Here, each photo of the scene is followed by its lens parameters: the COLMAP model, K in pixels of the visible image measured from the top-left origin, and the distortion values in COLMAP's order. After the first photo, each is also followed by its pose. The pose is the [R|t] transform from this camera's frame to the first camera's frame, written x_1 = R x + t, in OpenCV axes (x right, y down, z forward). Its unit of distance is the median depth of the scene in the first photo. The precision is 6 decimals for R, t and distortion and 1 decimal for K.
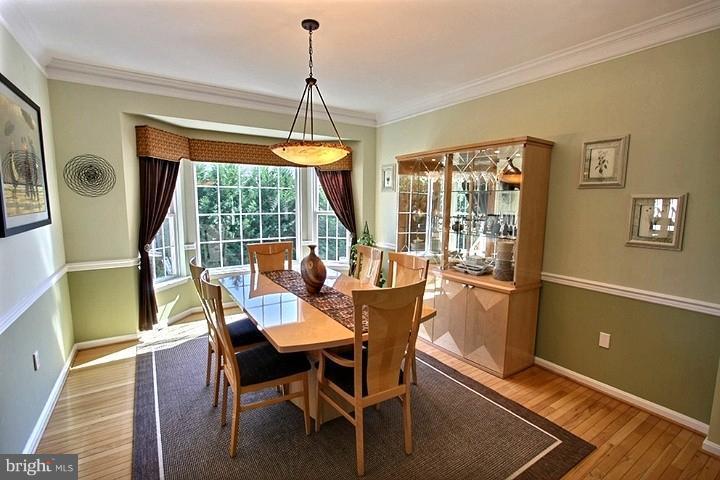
lens RADIAL K [[340.6, 0, 361.1], [0, 340.6, 240.6], [0, 0, 1]] dist [-0.002844, -0.000325]
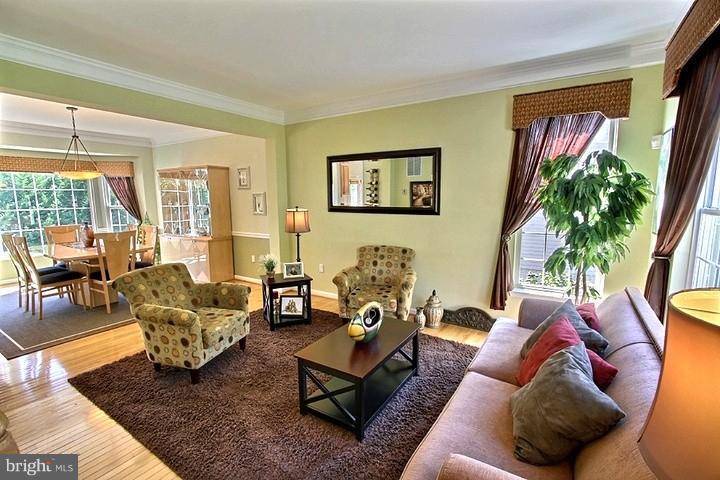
lens RADIAL K [[340.6, 0, 361.1], [0, 340.6, 240.6], [0, 0, 1]] dist [-0.002844, -0.000325]
pose [[0.916538, -0.070395, 0.393704, 0.297175], [0.065472, 0.997517, 0.025940, 0.098125], [-0.394552, 0.002002, 0.918871, -0.781709]]
